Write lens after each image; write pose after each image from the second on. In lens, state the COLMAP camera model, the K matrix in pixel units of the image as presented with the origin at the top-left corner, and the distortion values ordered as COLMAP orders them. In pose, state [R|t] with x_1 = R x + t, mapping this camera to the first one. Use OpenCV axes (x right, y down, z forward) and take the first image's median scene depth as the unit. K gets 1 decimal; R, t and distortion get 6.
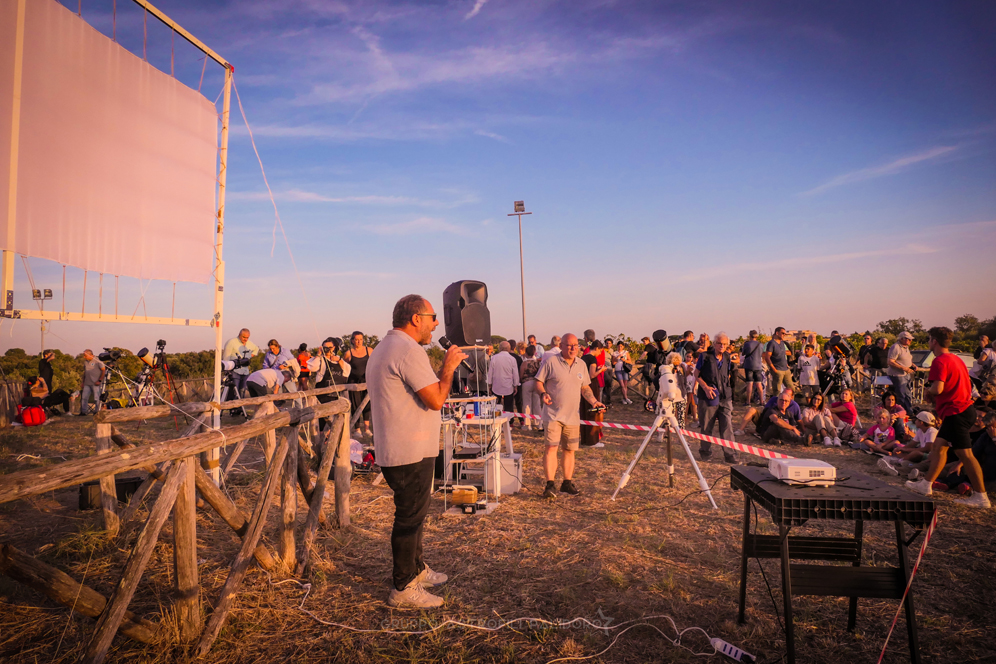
lens RADIAL K [[715.5, 0, 506.7], [0, 715.5, 326.5], [0, 0, 1]] dist [-0.012570, 0.002449]
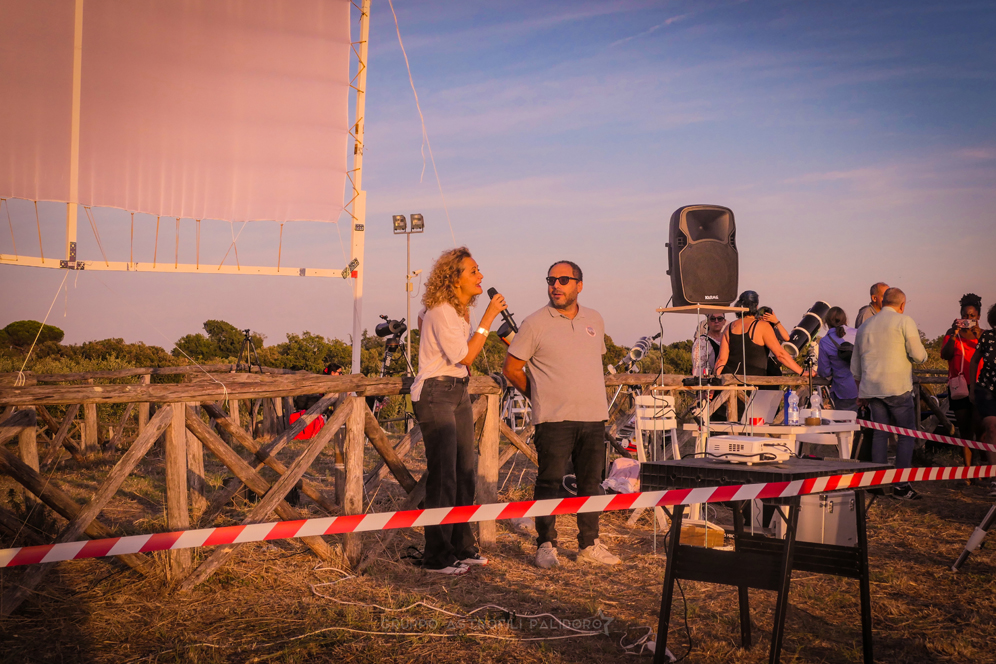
lens RADIAL K [[1762.2, 0, 508.4], [0, 1762.2, 333.7], [0, 0, 1]] dist [0.012038, 0.000000]
pose [[0.842495, 0.011165, -0.538589, 0.749975], [0.004413, 0.999609, 0.027626, 0.008435], [0.538687, -0.025652, 0.842116, -0.499523]]
